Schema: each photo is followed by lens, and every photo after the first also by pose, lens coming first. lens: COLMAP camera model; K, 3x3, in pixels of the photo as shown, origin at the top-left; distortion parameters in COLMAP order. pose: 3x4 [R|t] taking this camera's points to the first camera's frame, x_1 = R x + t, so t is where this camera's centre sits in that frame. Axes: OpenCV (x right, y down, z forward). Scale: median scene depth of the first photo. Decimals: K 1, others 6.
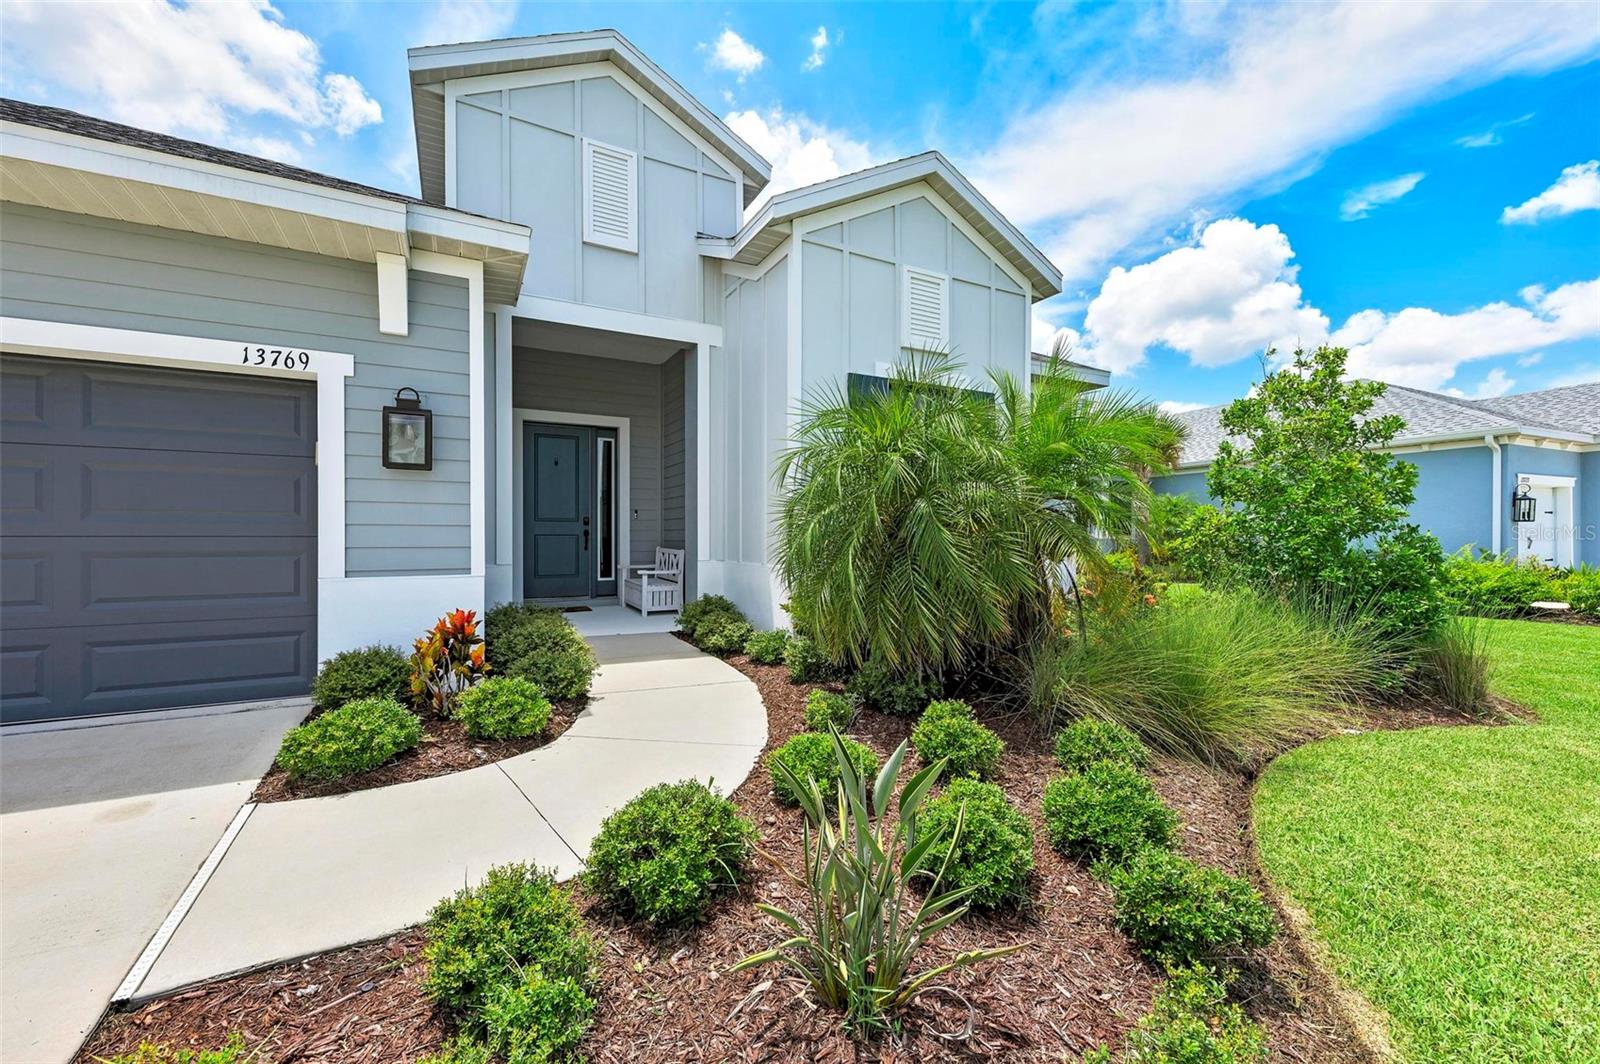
lens RADIAL K [[626.8, 0, 789.7], [0, 626.8, 541.8], [0, 0, 1]] dist [0.004778, -0.002671]
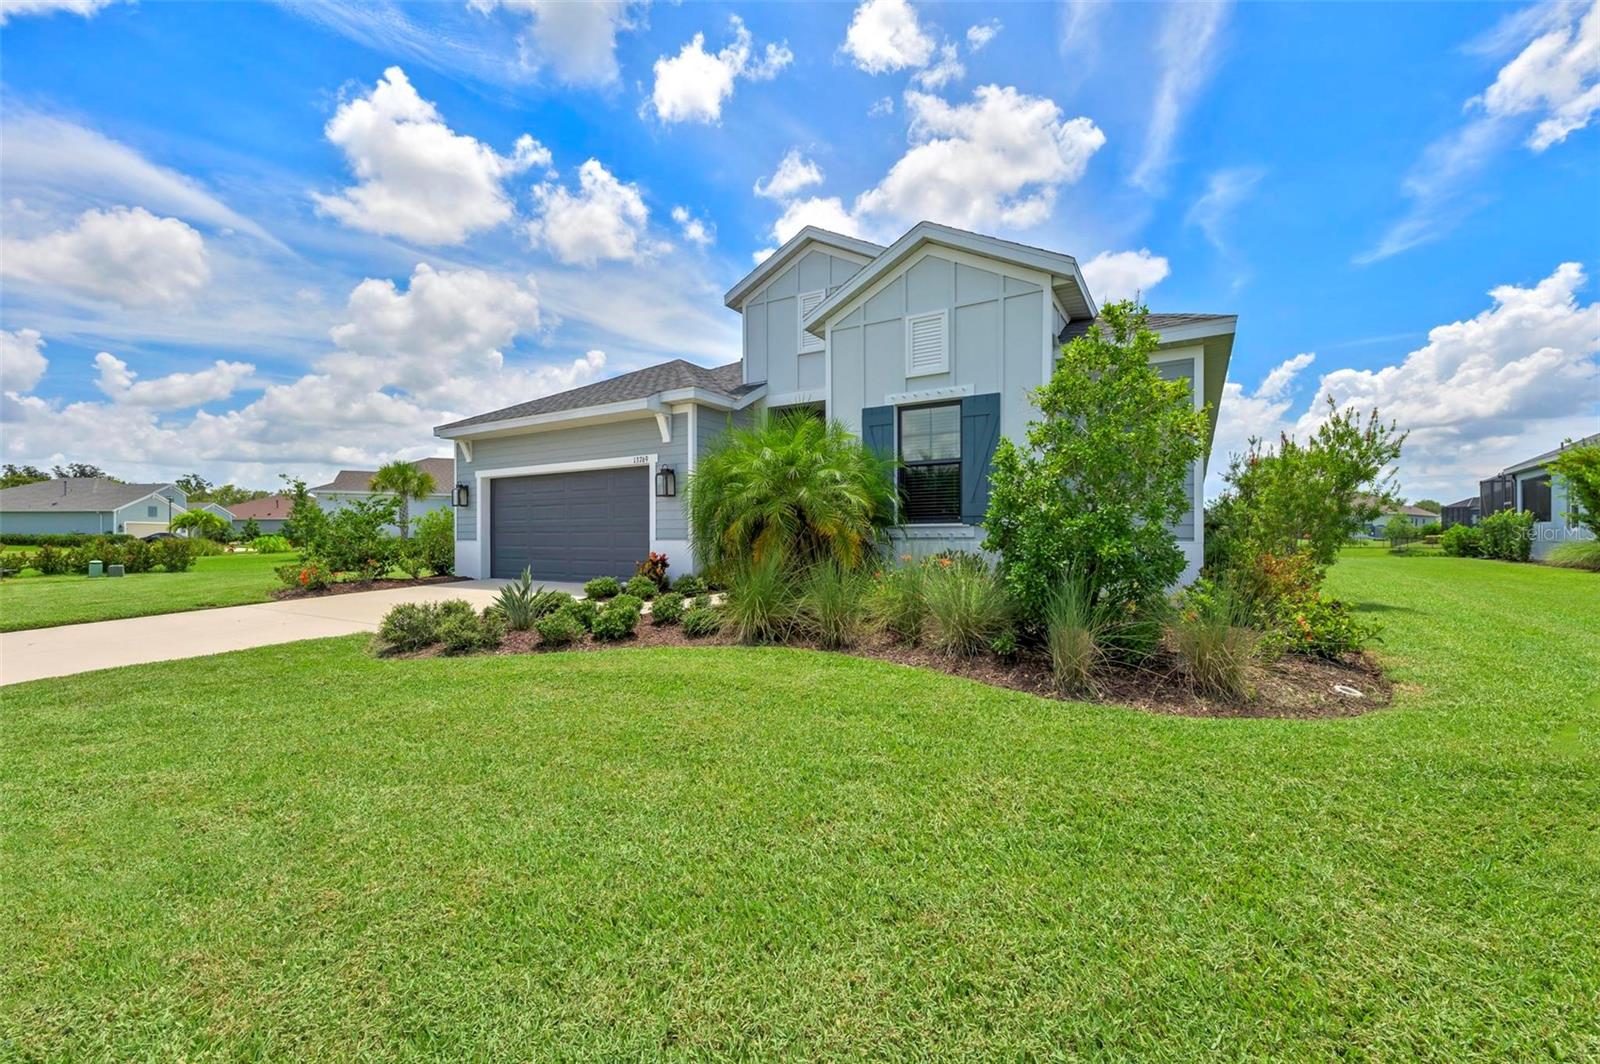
lens RADIAL K [[626.8, 0, 795.8], [0, 626.8, 535.1], [0, 0, 1]] dist [0.004778, -0.002671]
pose [[0.497814, 0.004460, -0.867272, 1.287353], [-0.003525, 0.999989, 0.003119, 0.019541], [0.867277, 0.001505, 0.497824, 0.146284]]
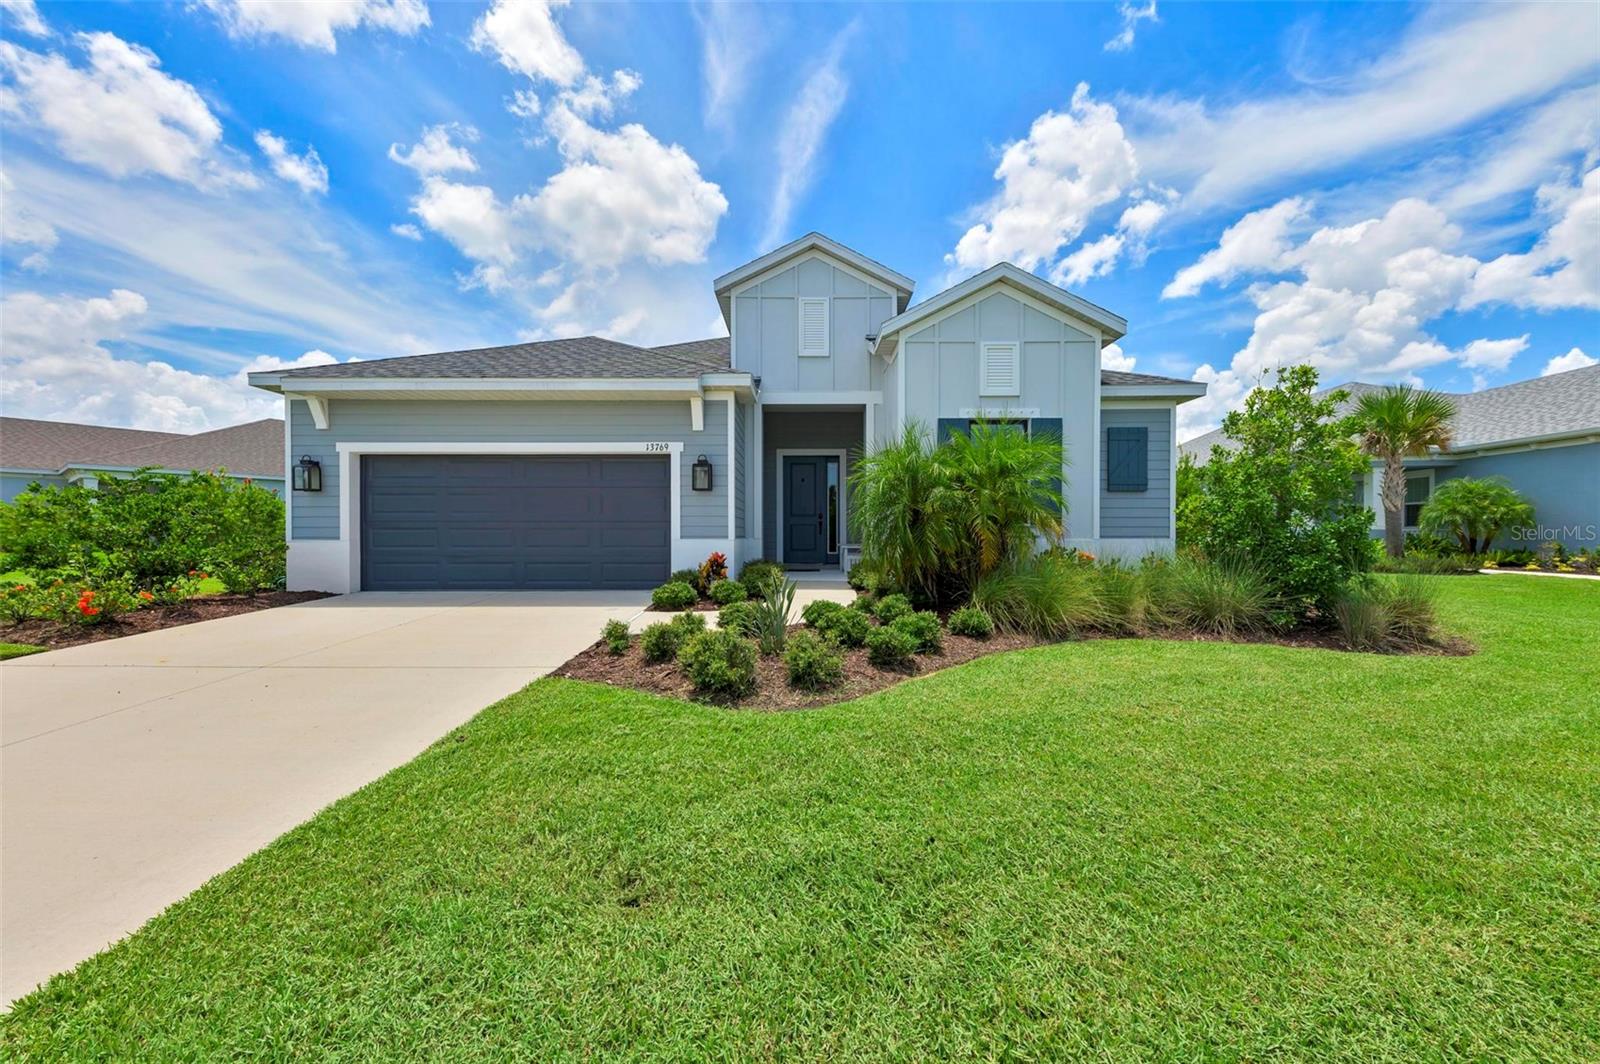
lens RADIAL K [[594.6, 0, 785.7], [0, 594.6, 539.2], [0, 0, 1]] dist [0.005291, -0.002902]
pose [[0.868844, 0.004377, -0.495067, 0.509145], [-0.007214, 0.999967, -0.003821, 0.047092], [0.495034, 0.006891, 0.868846, -0.506069]]
